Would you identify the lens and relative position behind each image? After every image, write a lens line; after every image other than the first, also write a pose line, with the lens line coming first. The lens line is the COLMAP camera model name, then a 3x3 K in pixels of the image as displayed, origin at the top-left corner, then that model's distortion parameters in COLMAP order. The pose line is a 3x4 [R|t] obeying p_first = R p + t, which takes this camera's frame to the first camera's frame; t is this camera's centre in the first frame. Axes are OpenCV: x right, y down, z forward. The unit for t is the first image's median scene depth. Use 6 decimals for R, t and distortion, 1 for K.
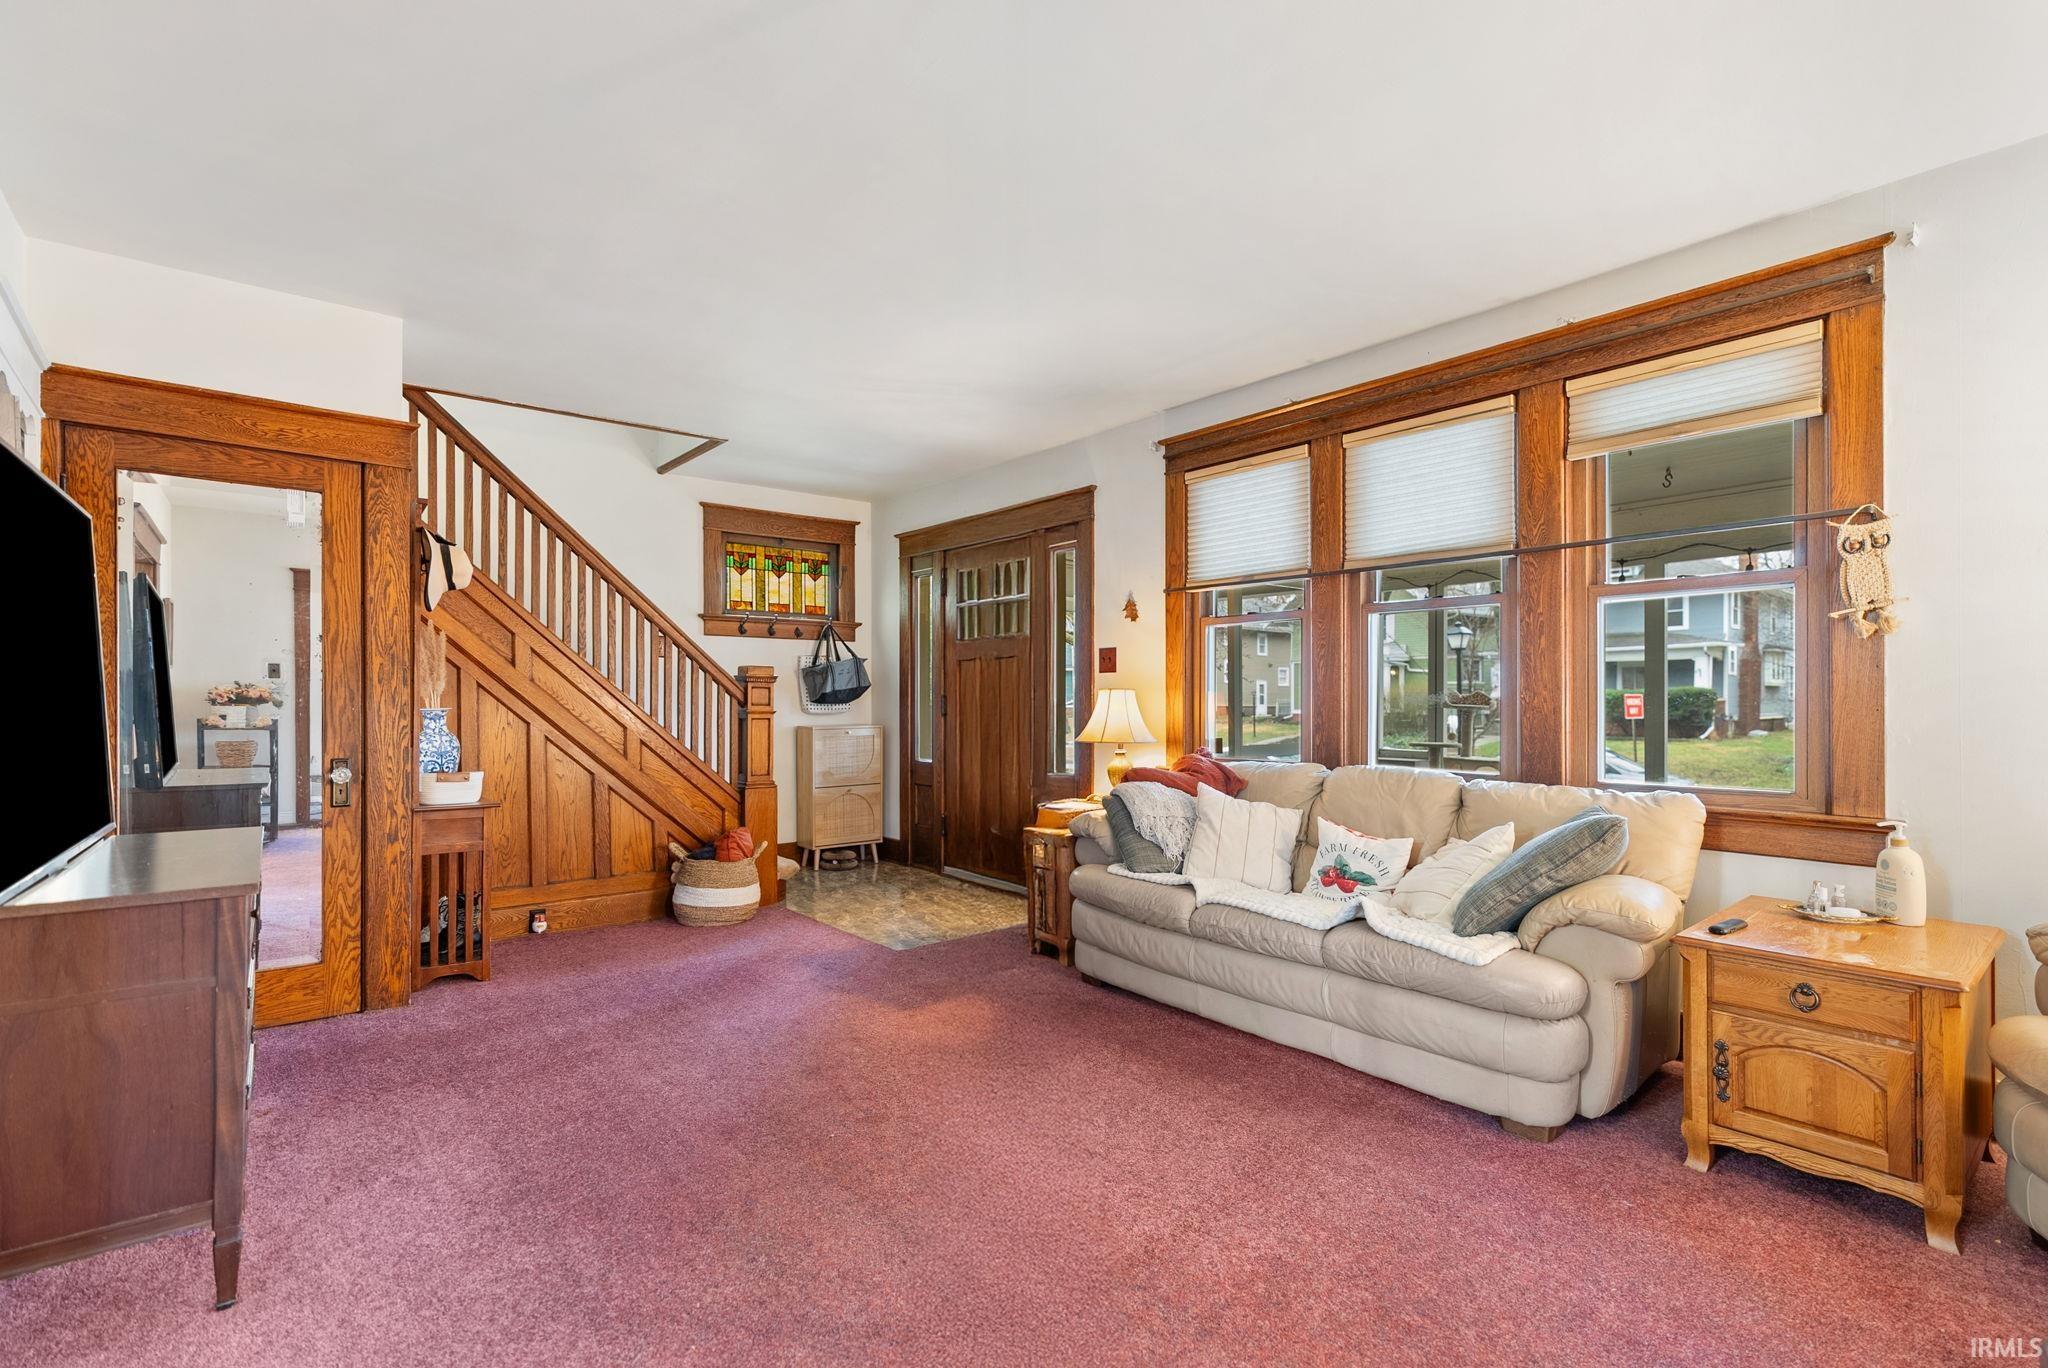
lens RADIAL K [[943.7, 0, 1023.5], [0, 943.7, 693.4], [0, 0, 1]] dist [-0.003956, -0.000083]
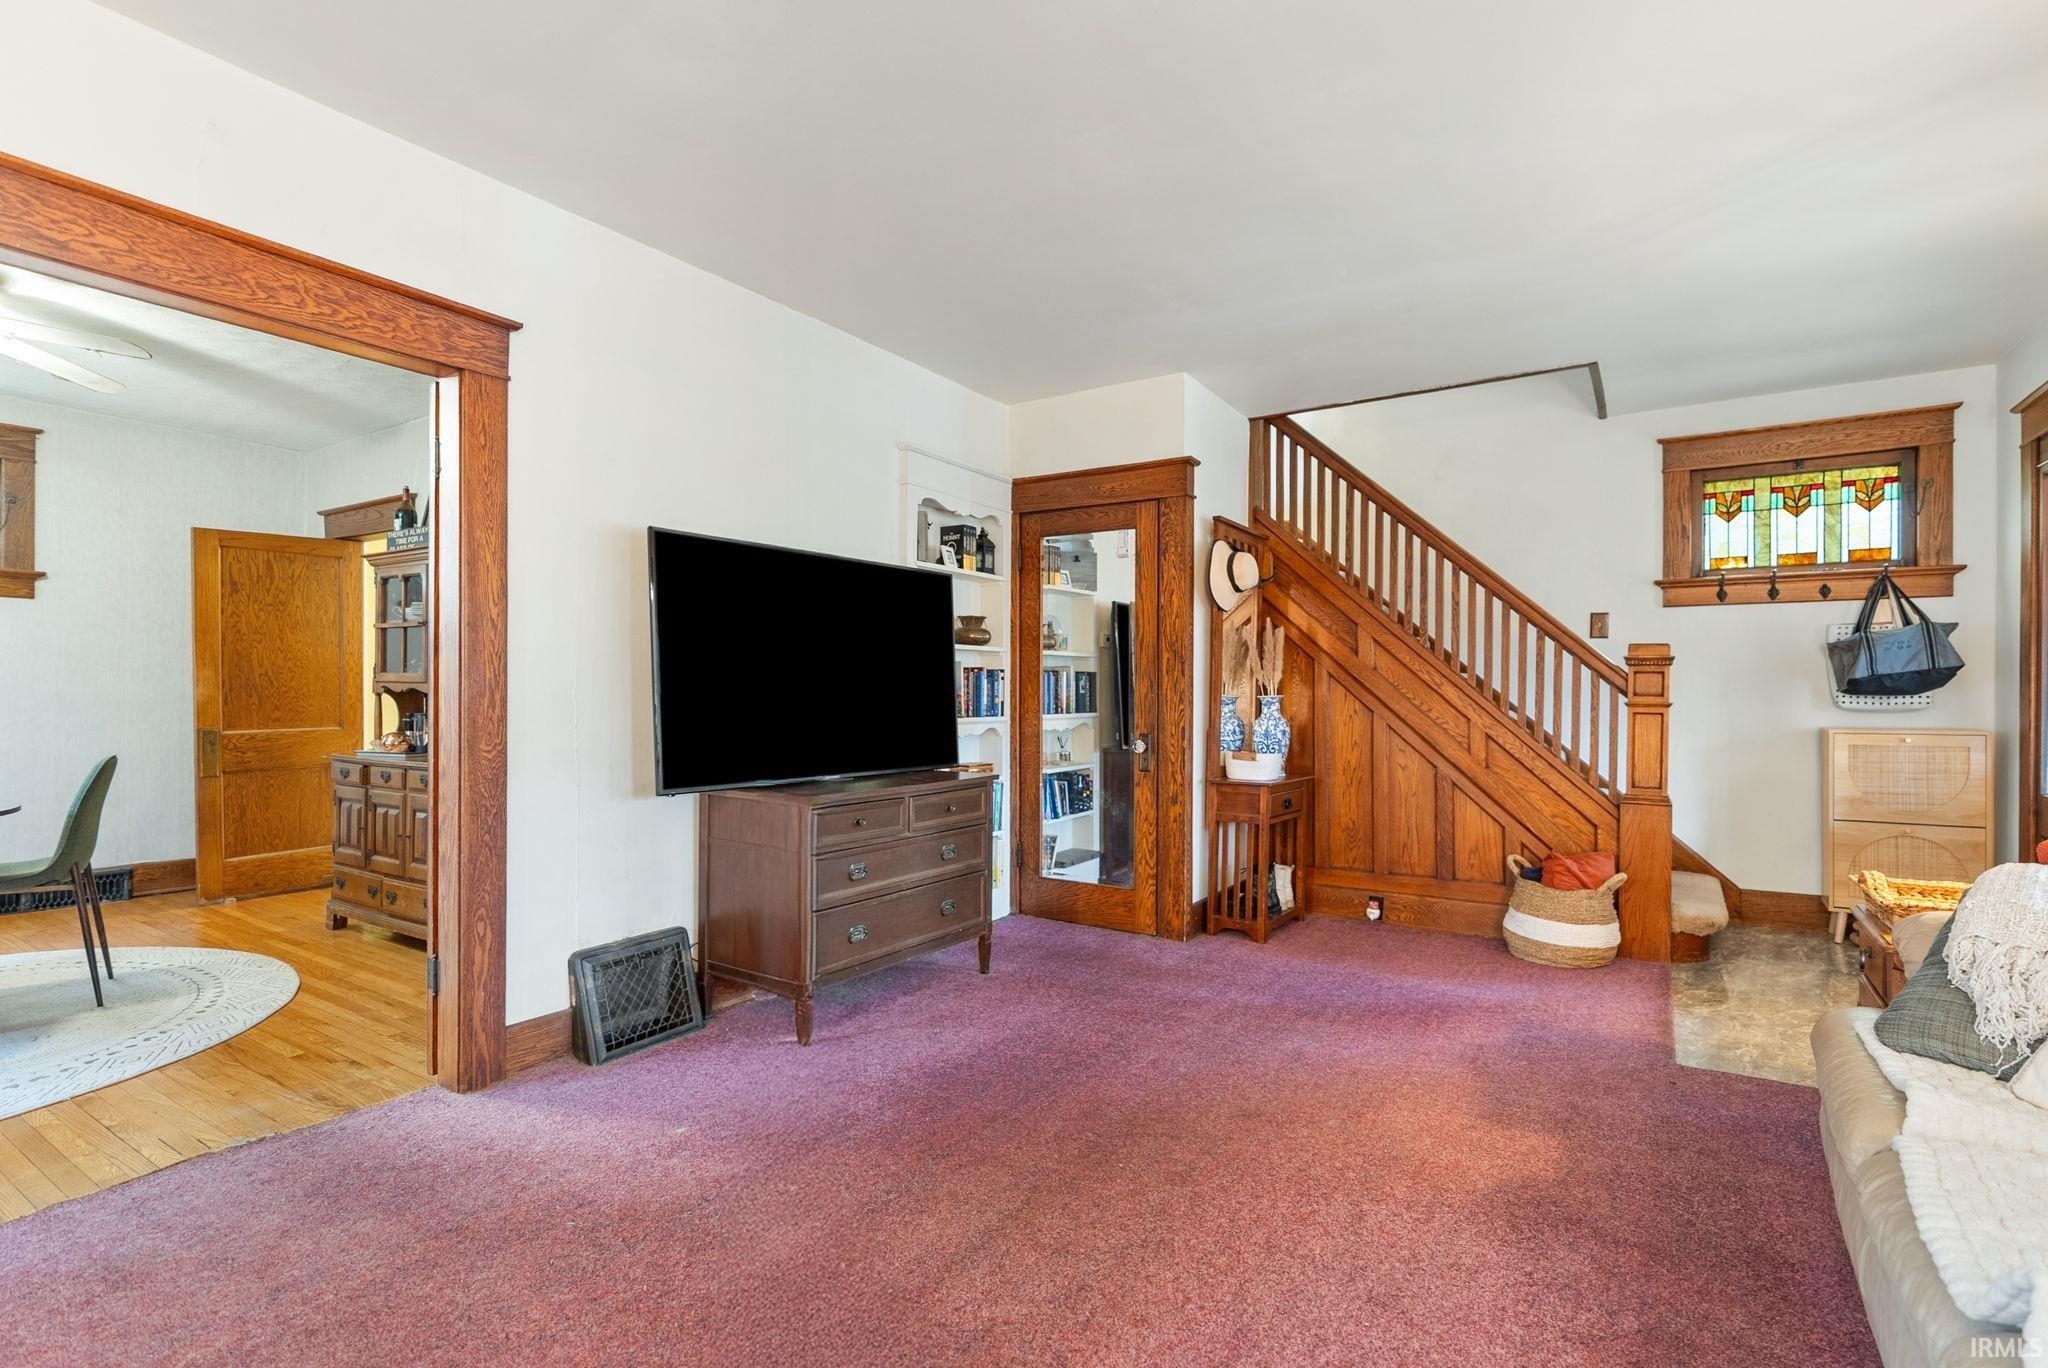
lens RADIAL K [[943.7, 0, 1023.5], [0, 943.7, 693.4], [0, 0, 1]] dist [-0.003956, -0.000083]
pose [[0.309647, 0.000777, -0.950851, 0.308154], [0.004421, 0.999988, 0.002257, 0.007621], [0.950841, -0.004903, 0.309640, 0.313147]]
